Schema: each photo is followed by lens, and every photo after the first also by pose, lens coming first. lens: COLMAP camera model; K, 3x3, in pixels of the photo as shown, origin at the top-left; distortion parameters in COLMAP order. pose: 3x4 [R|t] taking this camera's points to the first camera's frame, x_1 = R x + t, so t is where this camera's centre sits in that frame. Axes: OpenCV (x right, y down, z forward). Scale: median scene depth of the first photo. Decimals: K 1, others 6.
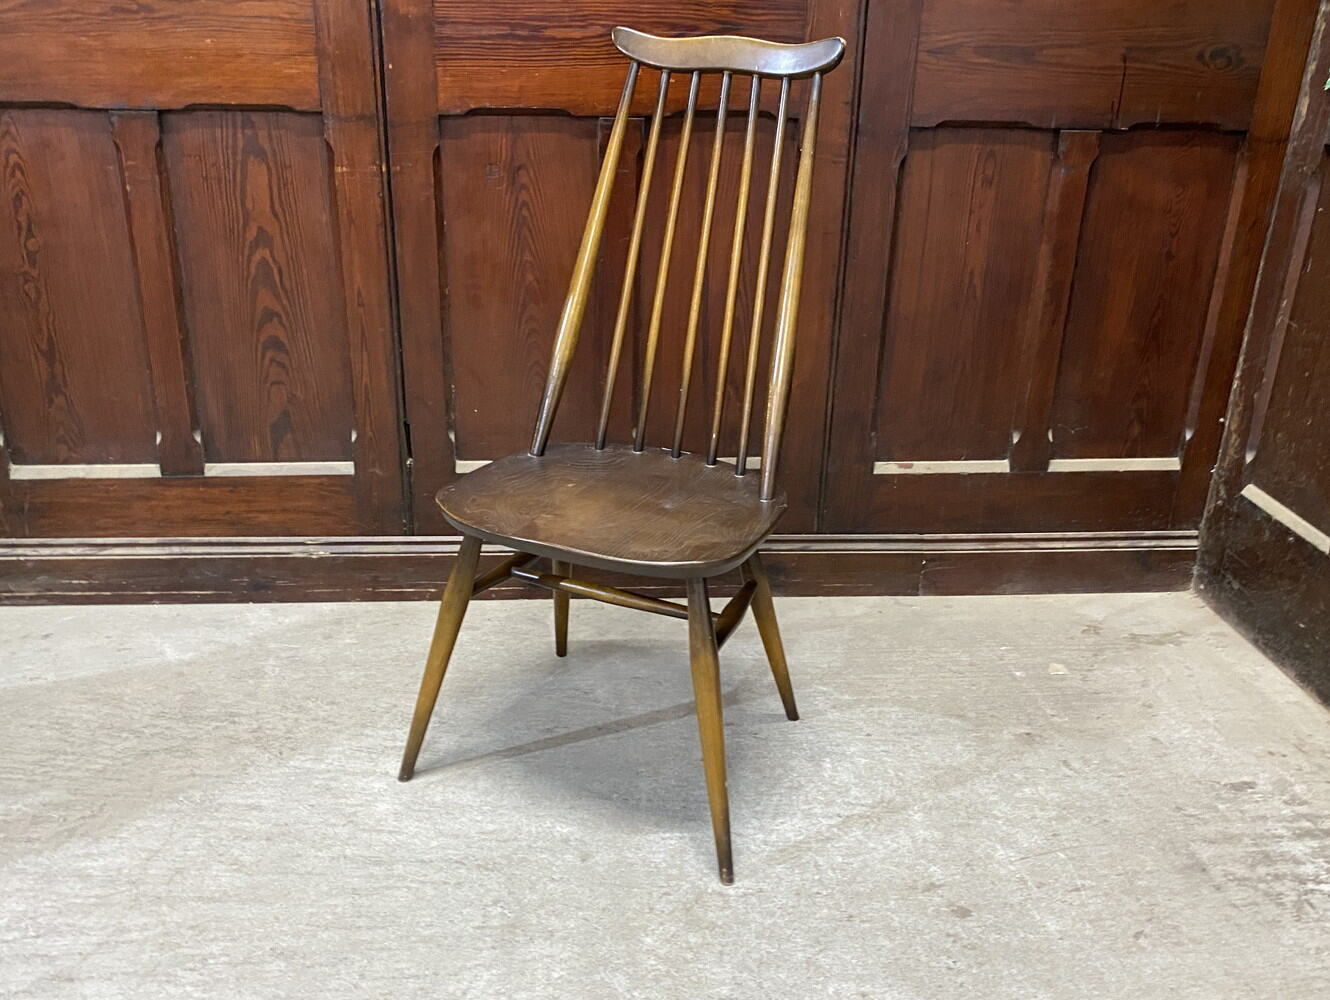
lens RADIAL K [[1190.4, 0, 643.1], [0, 1190.4, 495.0], [0, 0, 1]] dist [-0.011144, 0.010477]
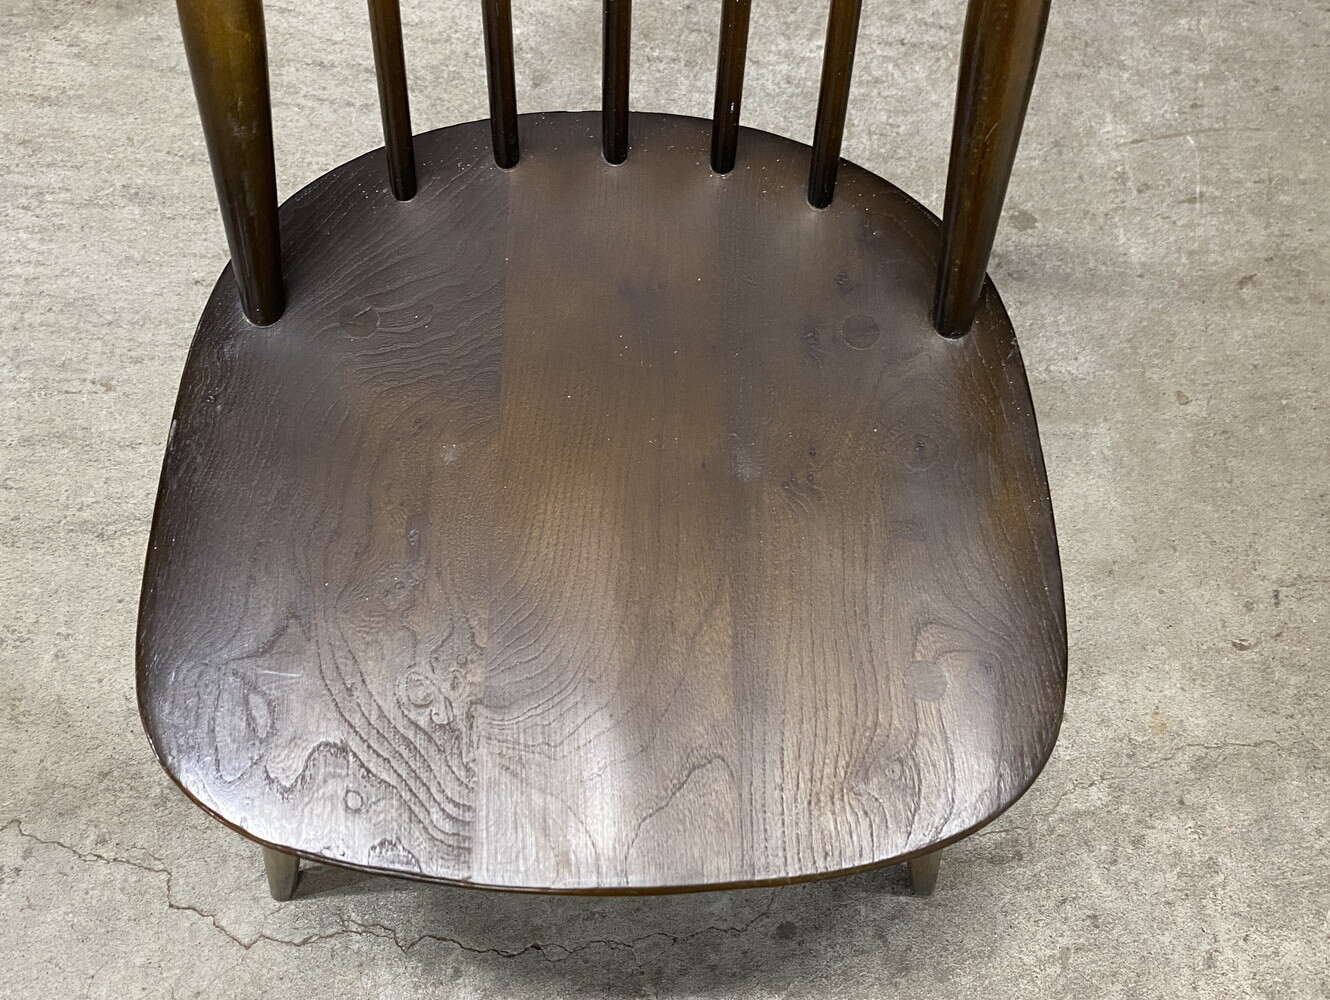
lens RADIAL K [[1190.4, 0, 643.1], [0, 1190.4, 495.0], [0, 0, 1]] dist [-0.011144, 0.010477]
pose [[0.991896, 0.121148, -0.038285, 0.061486], [-0.052612, 0.665922, 0.744164, -0.062849], [0.115649, -0.736119, 0.666899, 0.265051]]
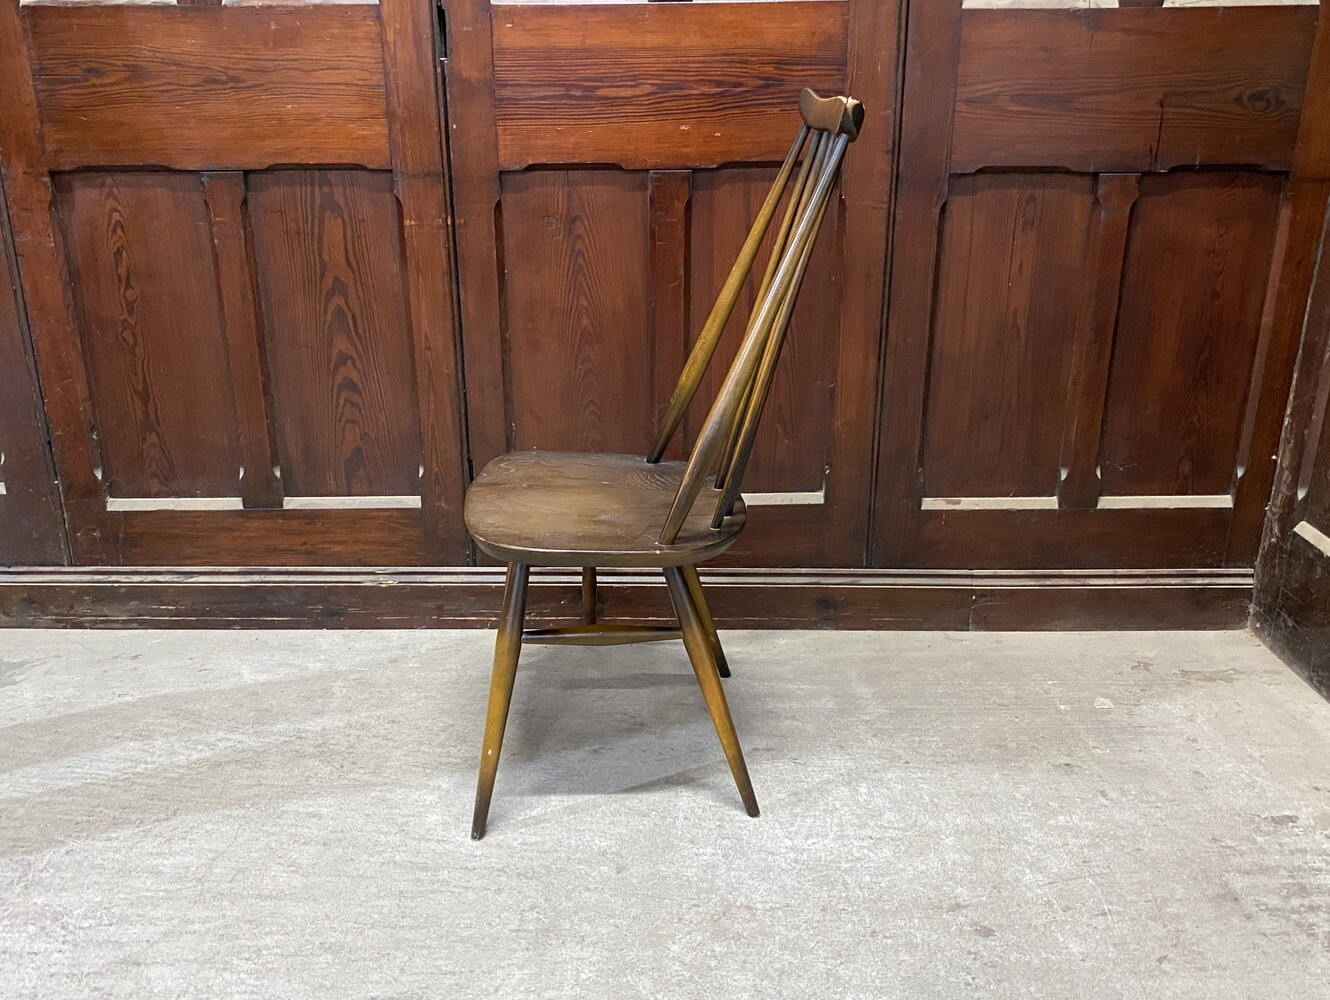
lens RADIAL K [[1185.3, 0, 644.6], [0, 1185.3, 495.5], [0, 0, 1]] dist [-0.001084, -0.007487]
pose [[0.996877, 0.002817, -0.078922, 0.043766], [-0.006200, 0.999071, -0.042654, 0.017325], [0.078728, 0.043010, 0.995968, -0.039535]]
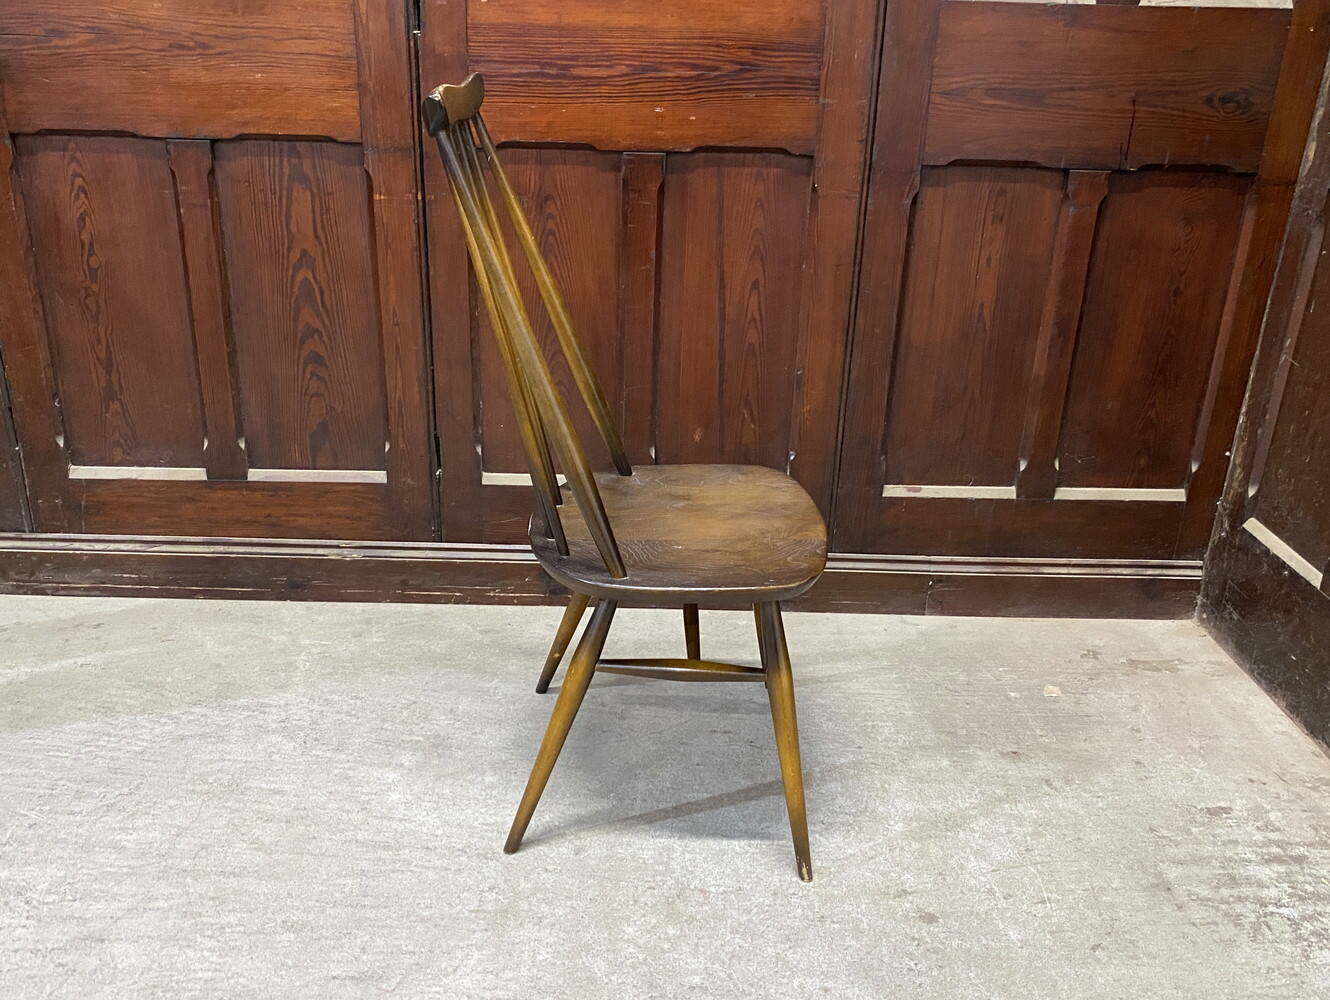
lens RADIAL K [[1184.2, 0, 645.2], [0, 1184.2, 506.4], [0, 0, 1]] dist [0.004218, -0.022456]
pose [[0.998405, 0.029888, -0.047892, 0.043273], [-0.029637, 0.999543, 0.005953, -0.010748], [0.048048, -0.004524, 0.998835, -0.048850]]
